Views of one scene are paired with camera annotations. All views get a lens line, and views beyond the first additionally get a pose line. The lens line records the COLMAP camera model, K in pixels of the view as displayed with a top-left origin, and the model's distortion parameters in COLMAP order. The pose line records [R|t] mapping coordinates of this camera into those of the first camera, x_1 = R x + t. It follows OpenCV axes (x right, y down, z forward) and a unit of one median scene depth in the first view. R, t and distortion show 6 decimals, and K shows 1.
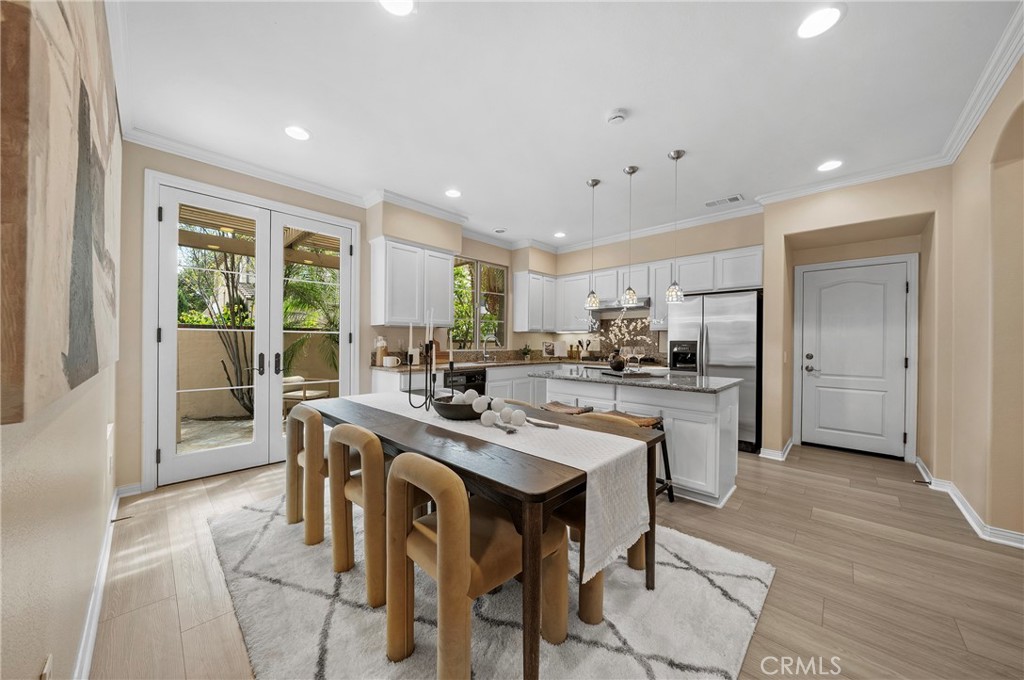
lens RADIAL K [[349.4, 0, 511.0], [0, 349.4, 343.5], [0, 0, 1]] dist [-0.001576, -0.000111]
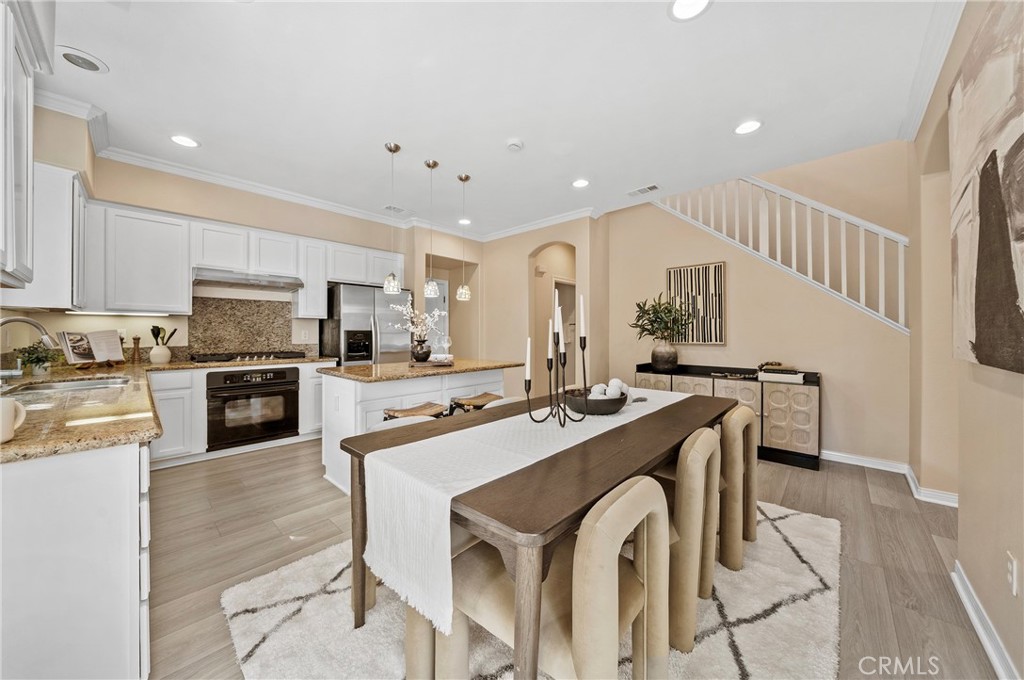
lens RADIAL K [[358.9, 0, 514.6], [0, 358.9, 331.3], [0, 0, 1]] dist [-0.001608, -0.000101]
pose [[-0.014945, -0.003453, 0.999882, -0.553309], [0.004018, 0.999986, 0.003513, -0.006898], [-0.999880, 0.004070, -0.014931, 0.591849]]
